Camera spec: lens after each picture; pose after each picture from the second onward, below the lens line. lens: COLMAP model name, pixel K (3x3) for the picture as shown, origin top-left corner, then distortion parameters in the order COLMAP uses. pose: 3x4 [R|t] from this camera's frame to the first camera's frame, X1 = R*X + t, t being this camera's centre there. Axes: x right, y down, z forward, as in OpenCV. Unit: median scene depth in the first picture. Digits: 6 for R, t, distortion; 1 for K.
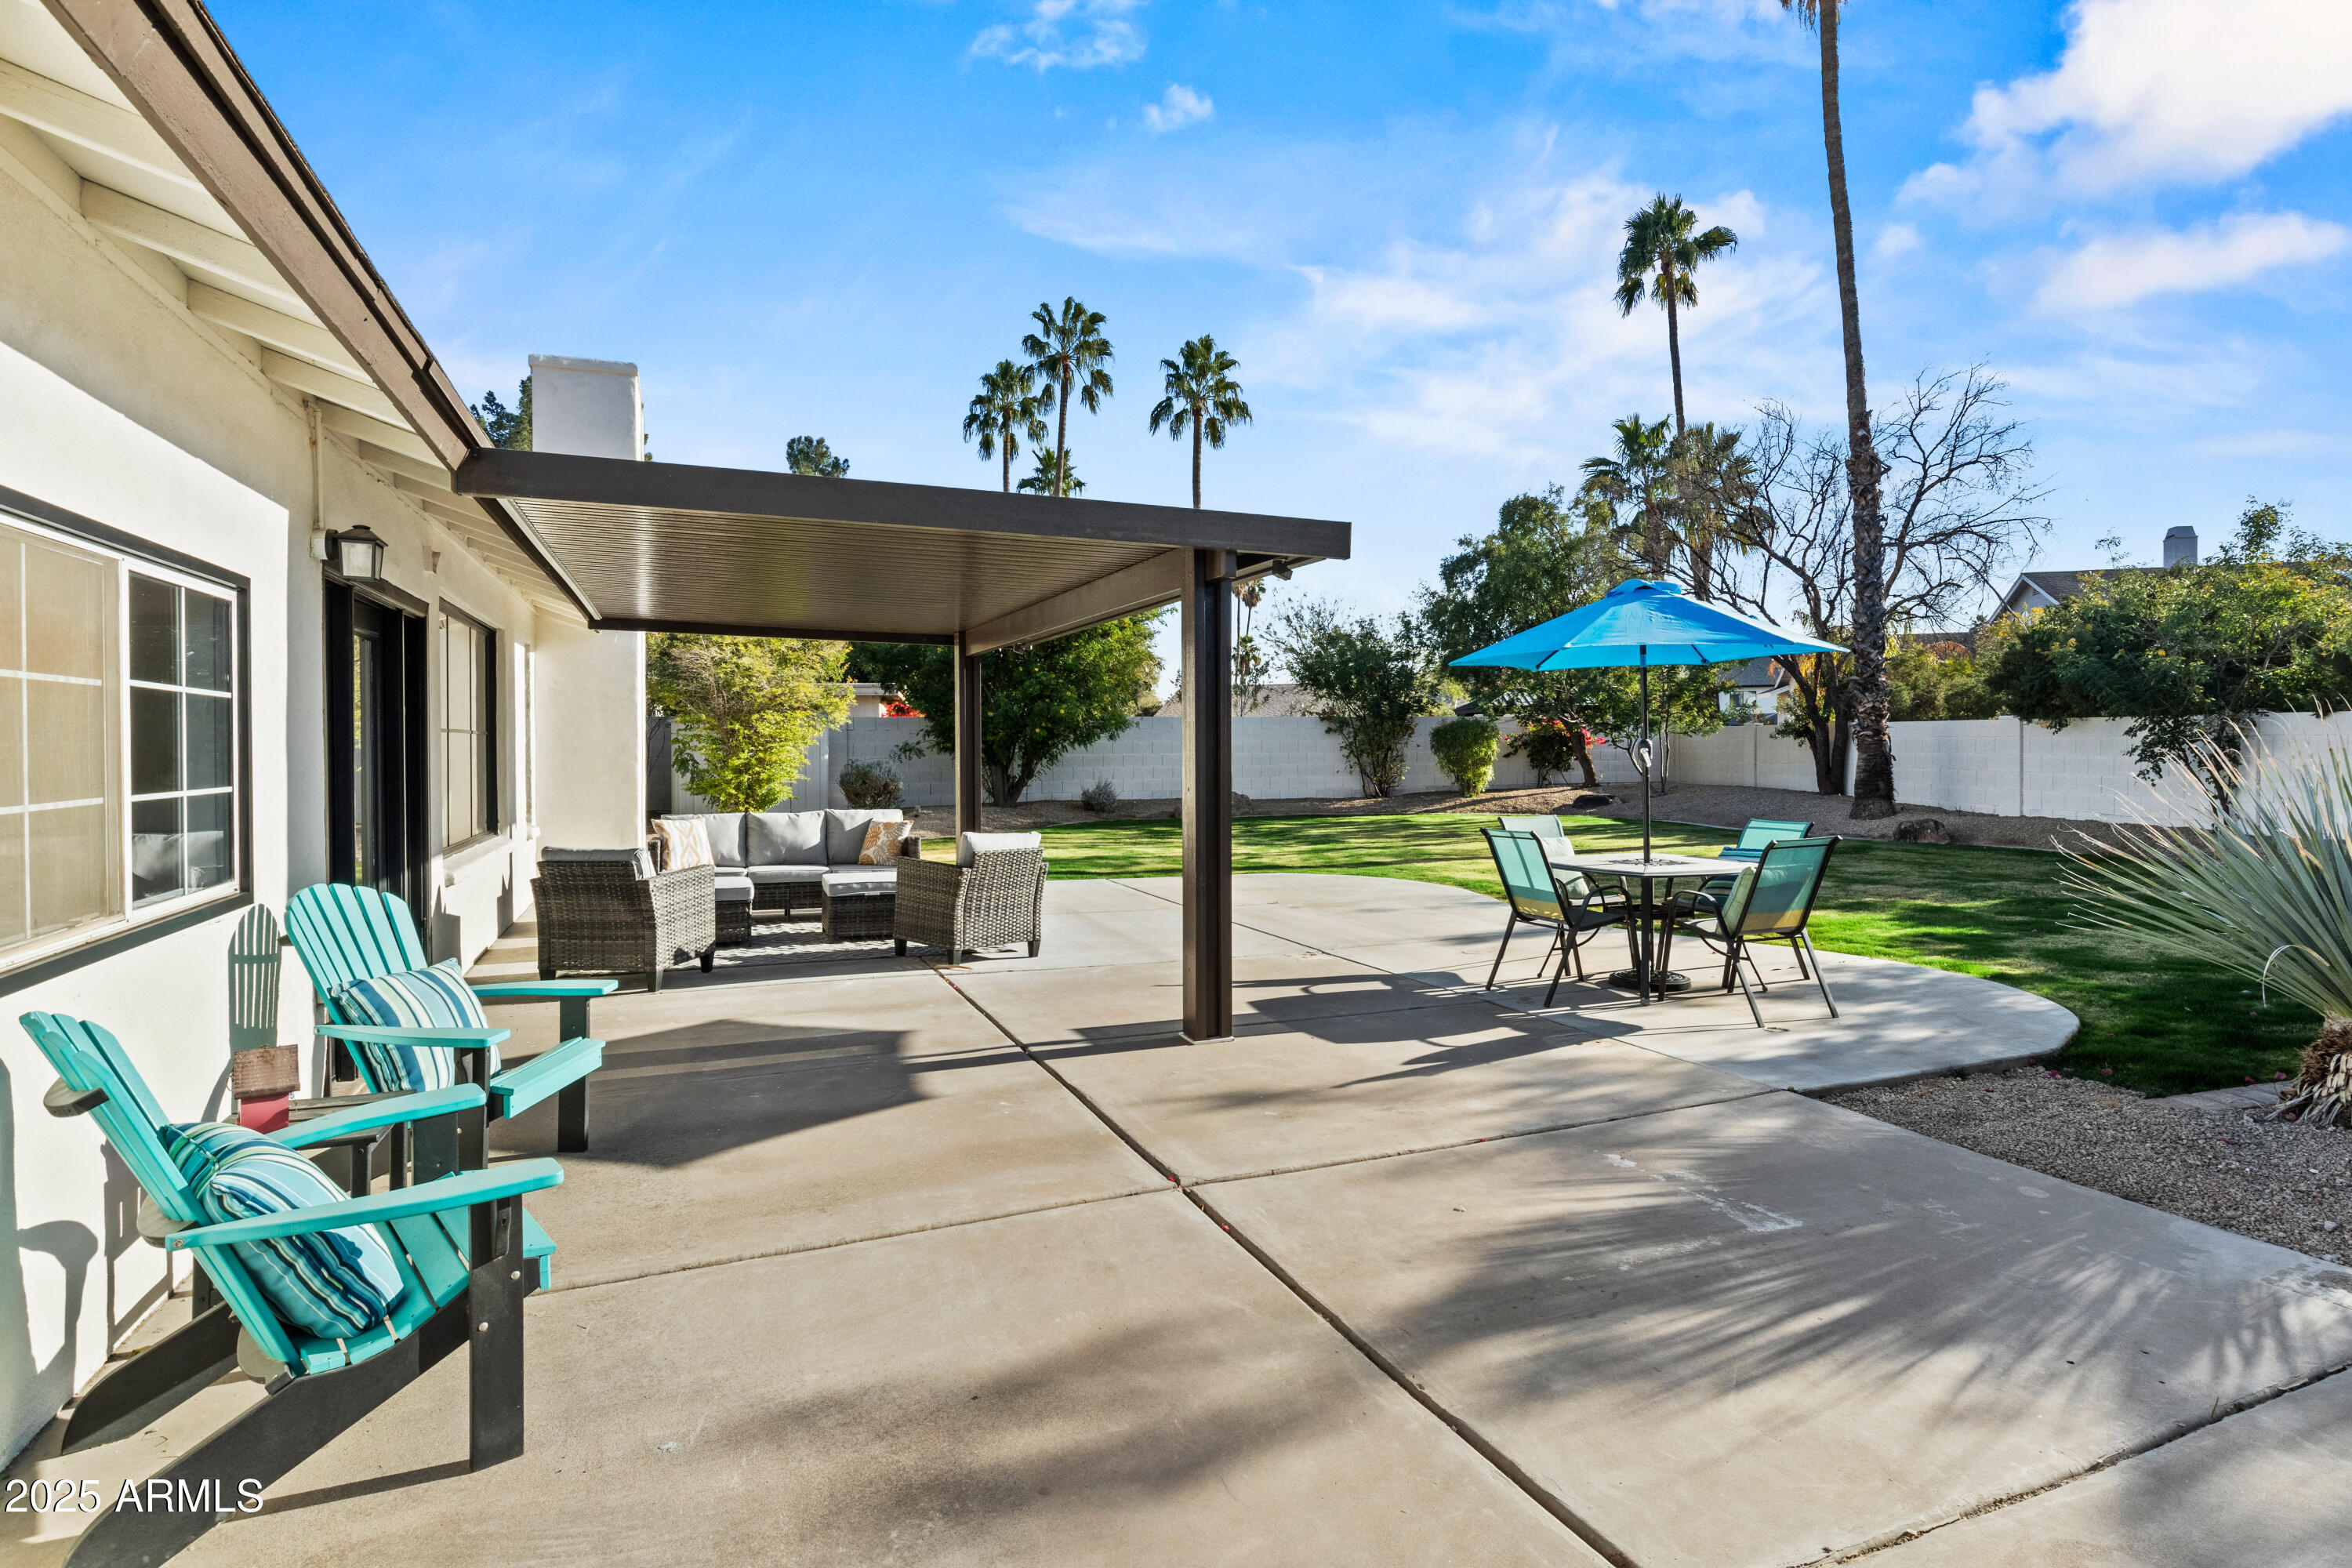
lens RADIAL K [[1210.9, 0, 1187.3], [0, 1210.9, 756.6], [0, 0, 1]] dist [-0.016292, -0.000459]
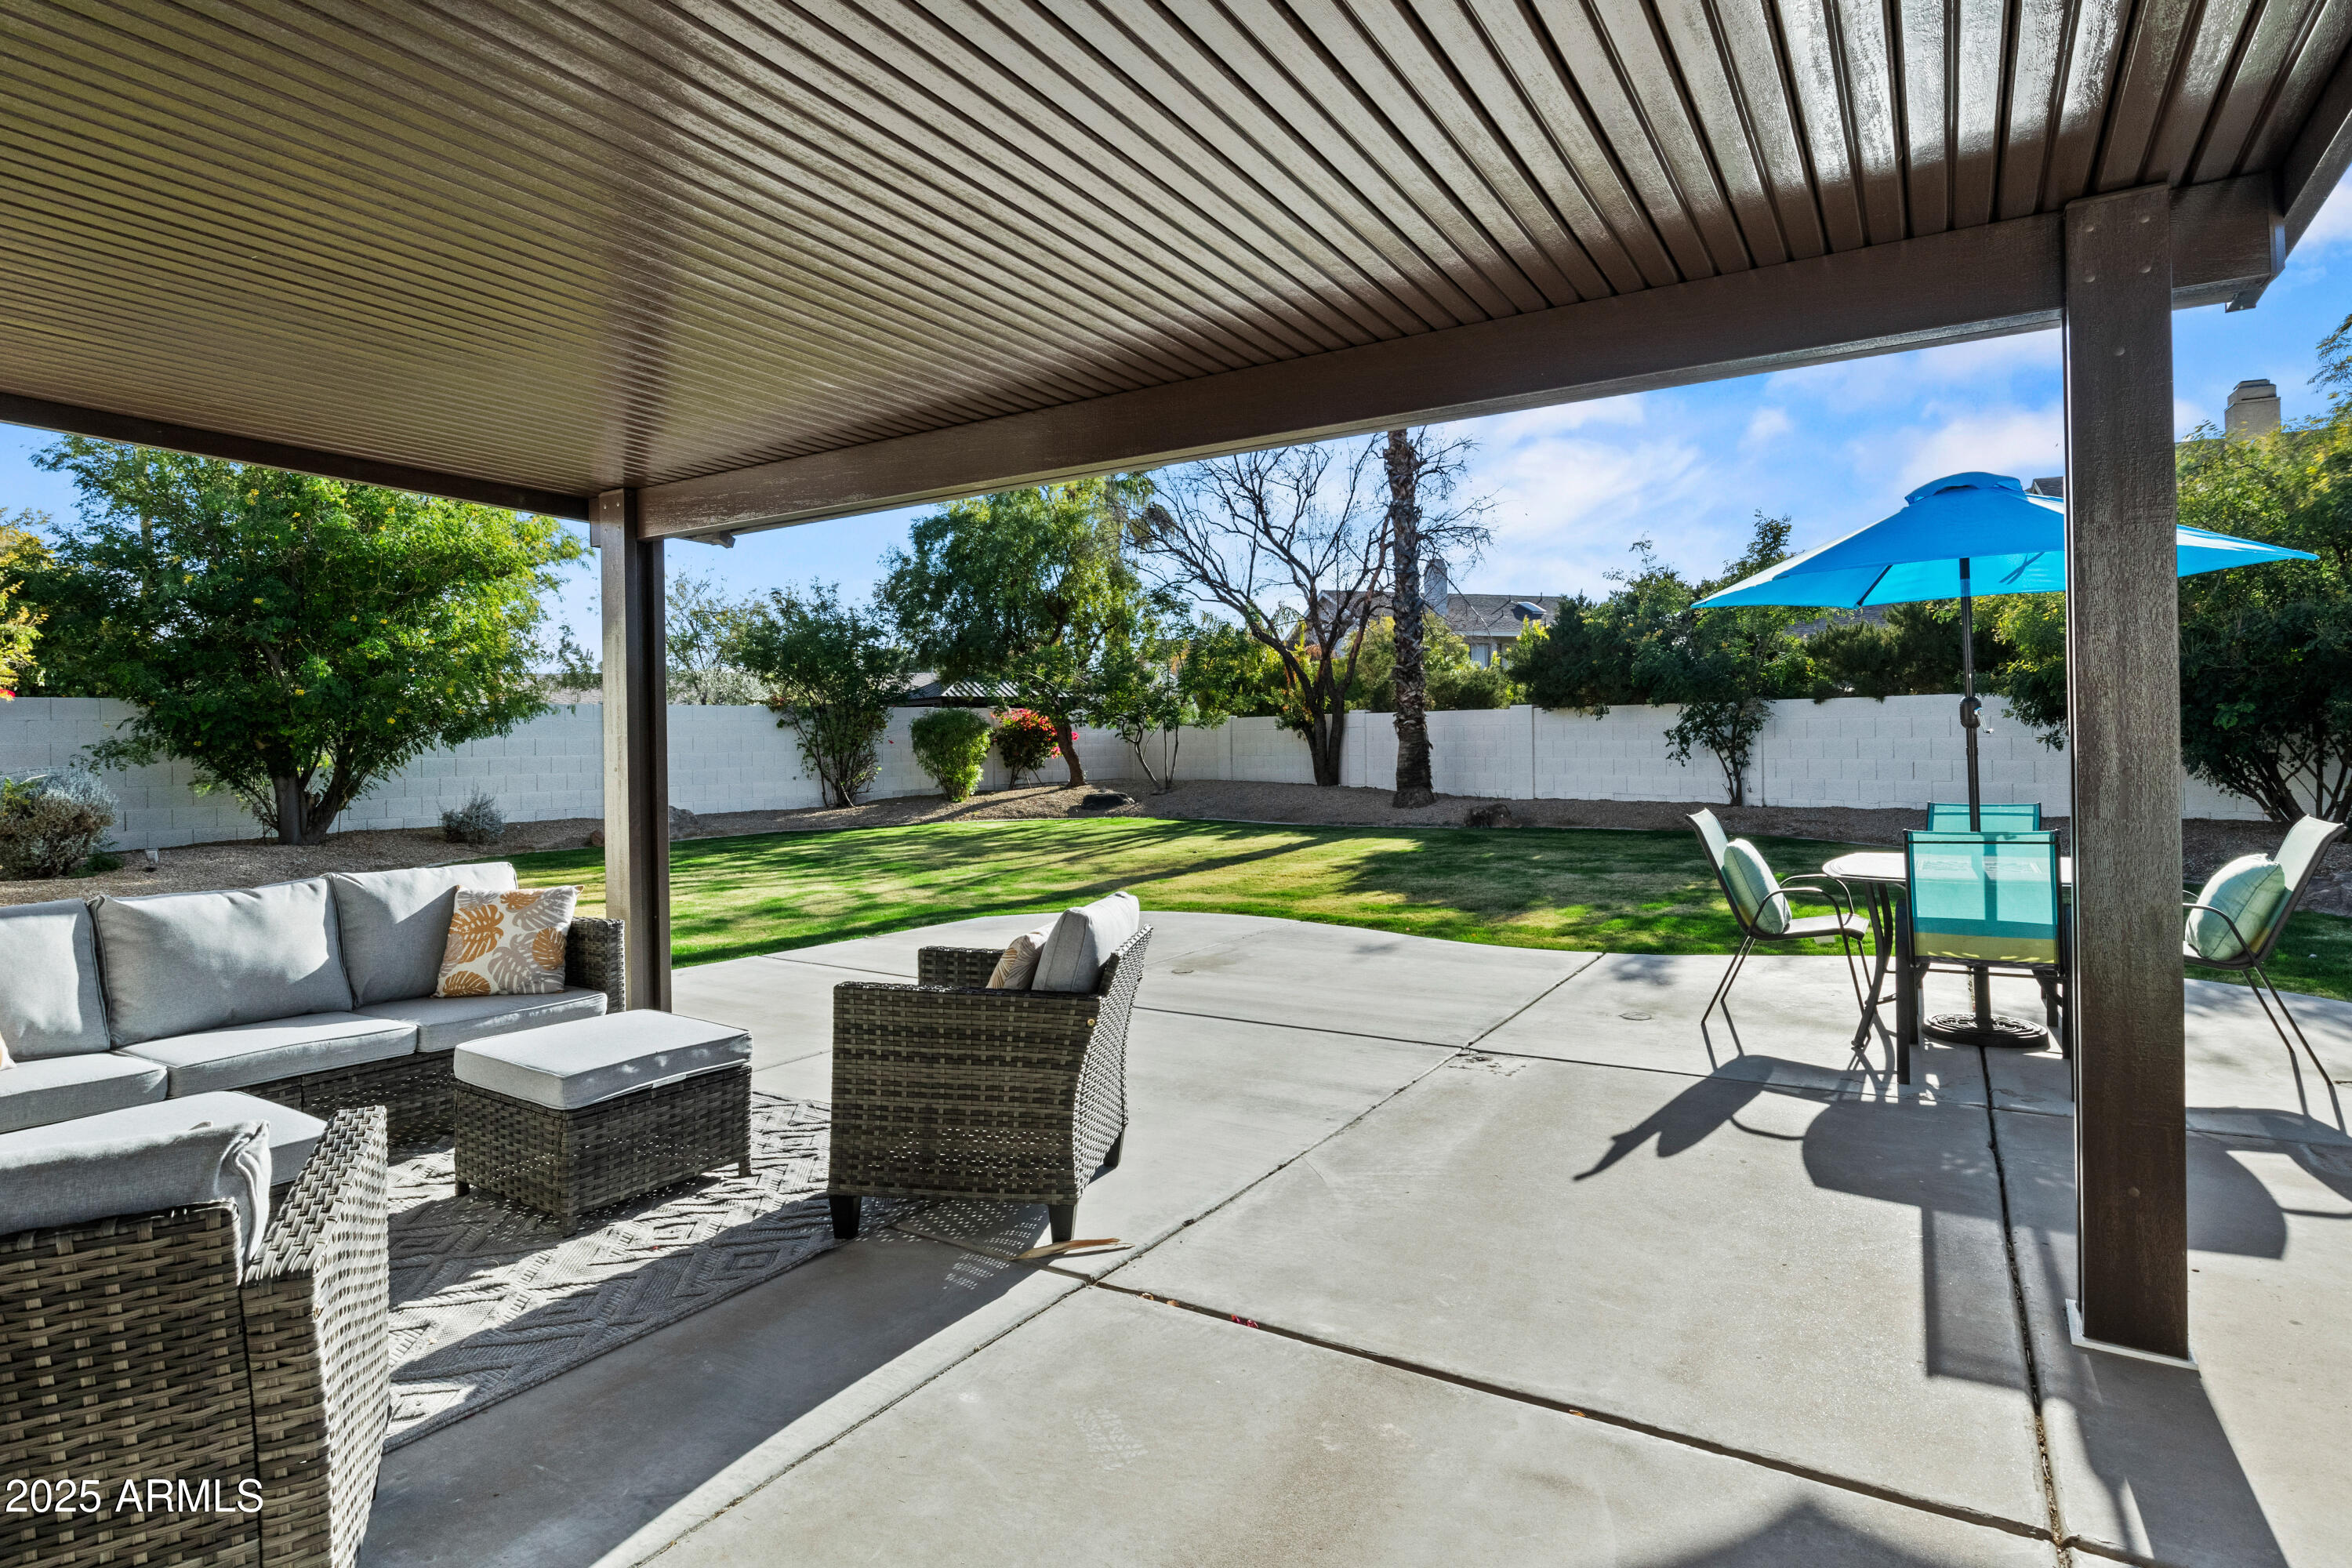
lens RADIAL K [[1210.9, 0, 1187.3], [0, 1210.9, 756.6], [0, 0, 1]] dist [-0.016292, -0.000459]
pose [[0.816575, -0.015249, 0.577037, -0.134540], [0.017664, 0.999843, 0.001426, 0.003802], [-0.576969, 0.009029, 0.816716, 0.228128]]
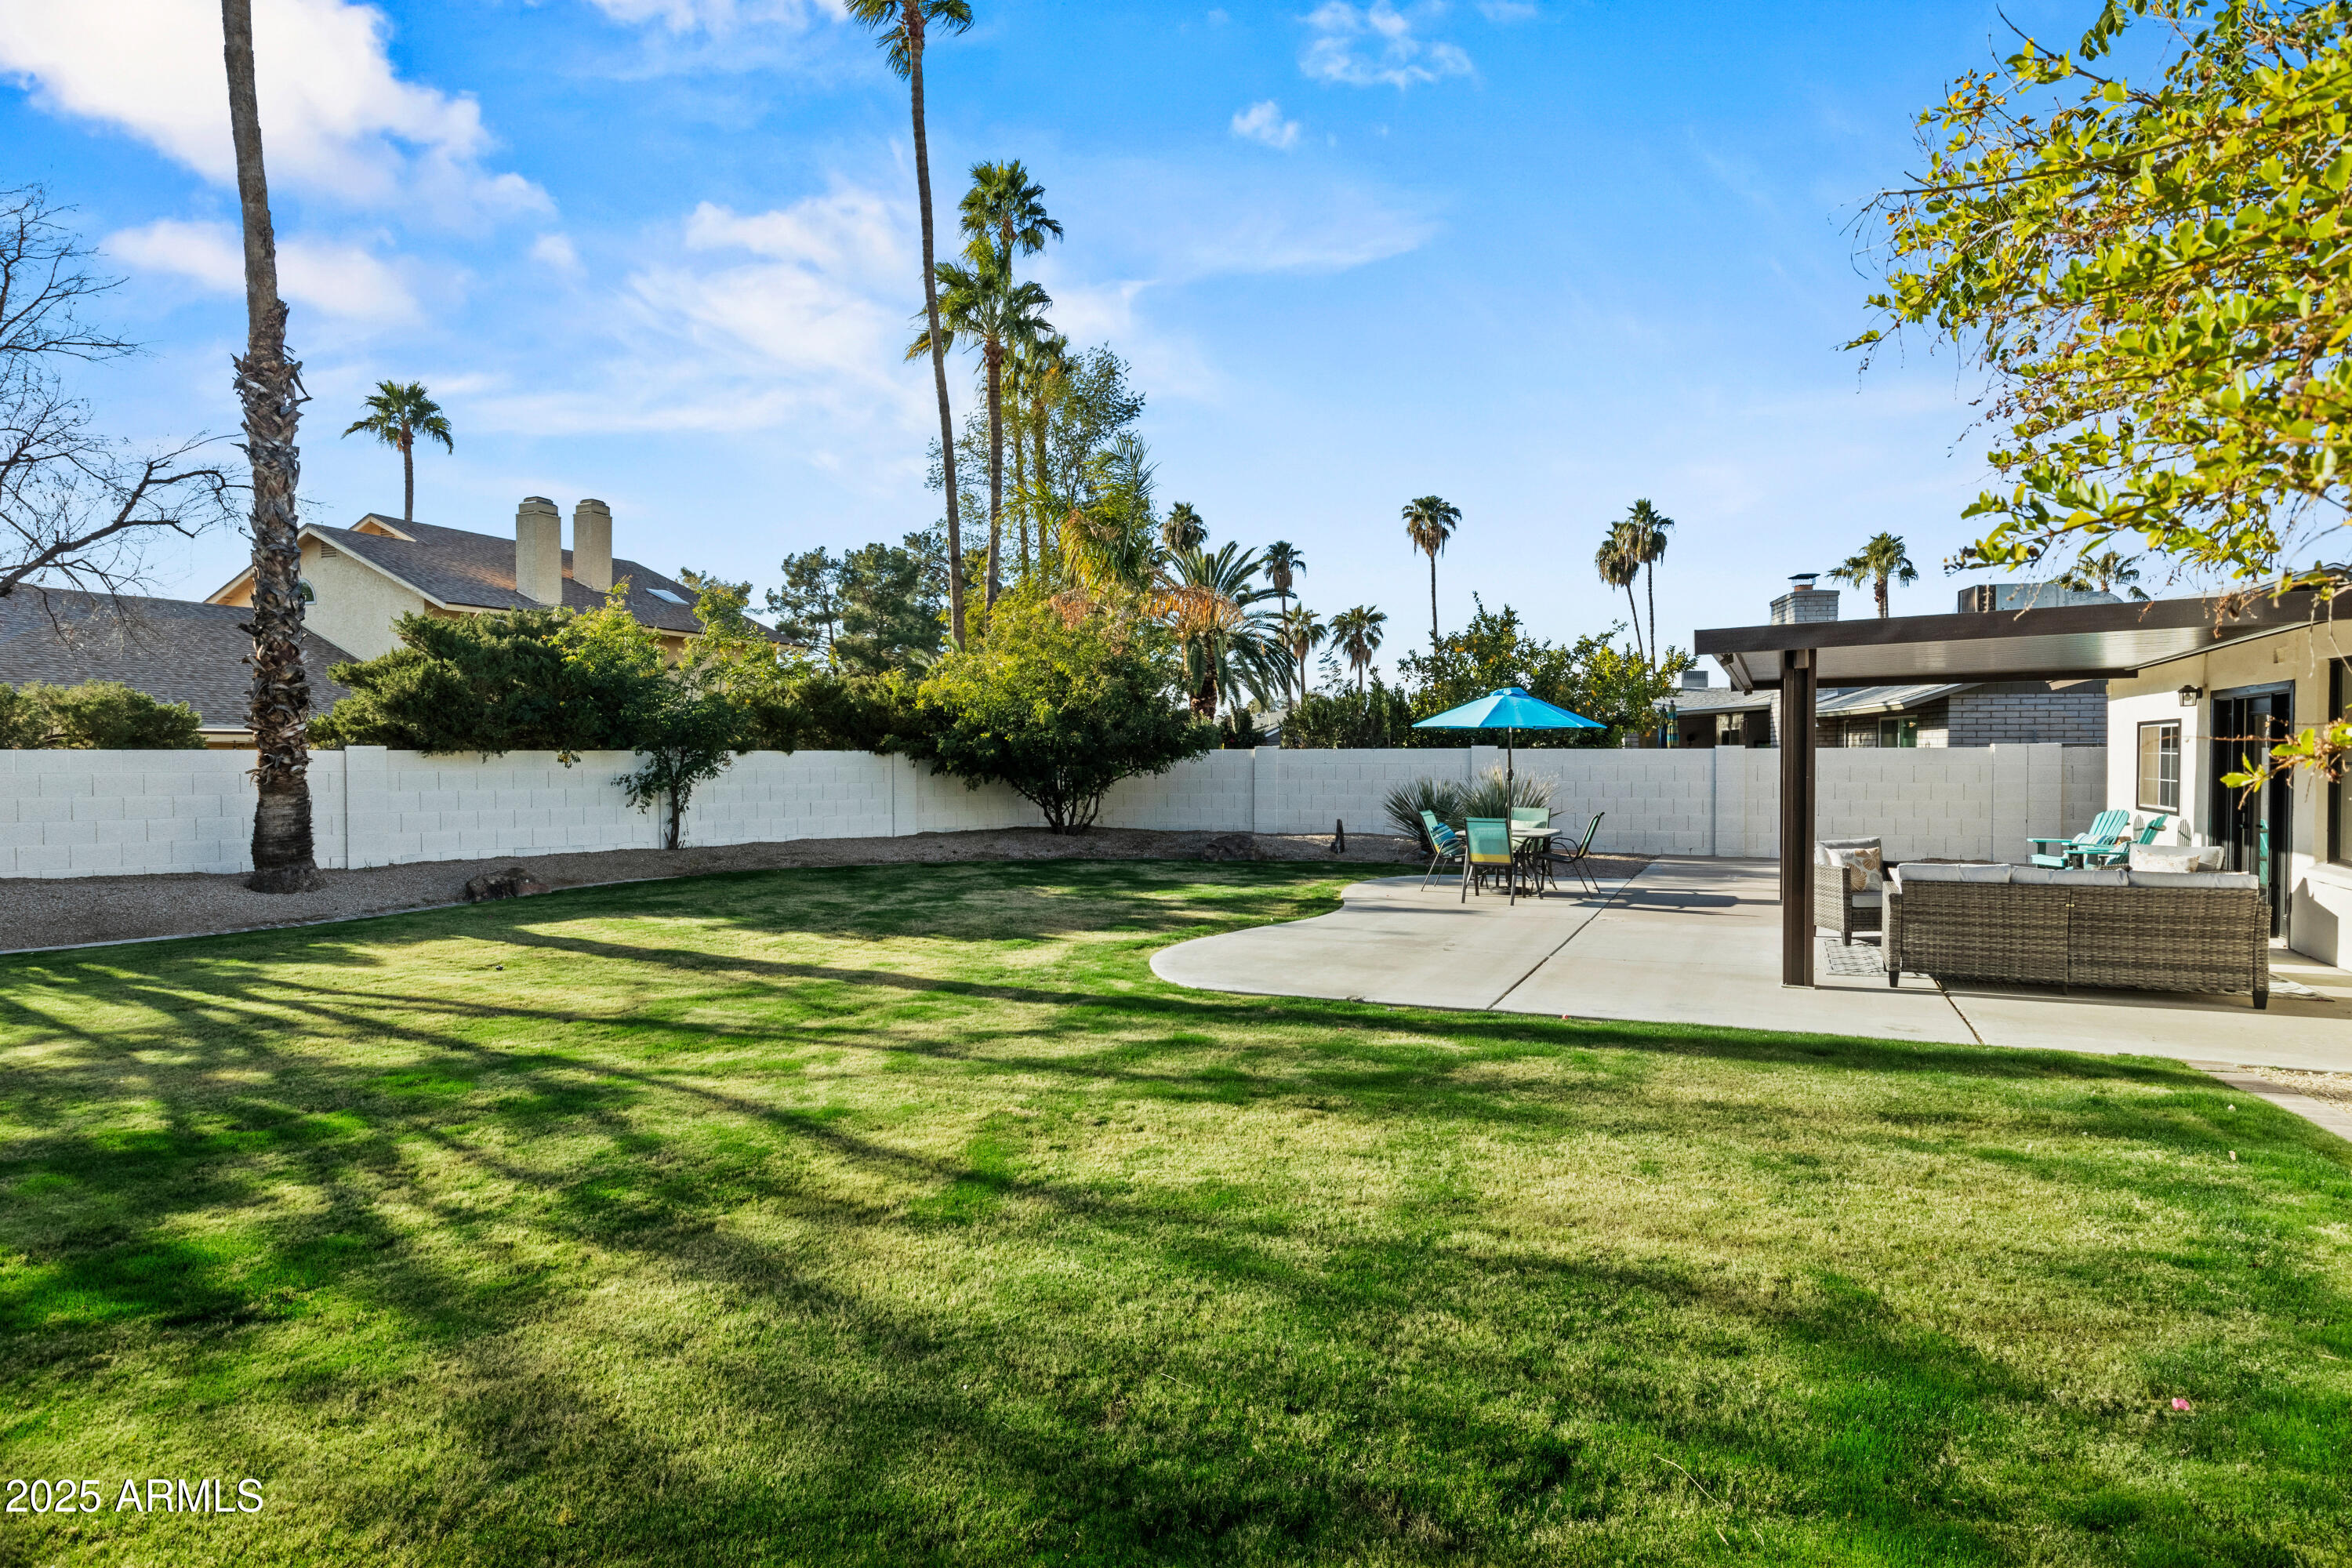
lens RADIAL K [[1210.9, 0, 1187.3], [0, 1210.9, 756.6], [0, 0, 1]] dist [-0.016292, -0.000459]
pose [[-0.658918, -0.003446, 0.752207, -0.221869], [0.004180, 0.999957, 0.008242, -0.022198], [-0.752203, 0.008575, -0.658875, 0.862904]]
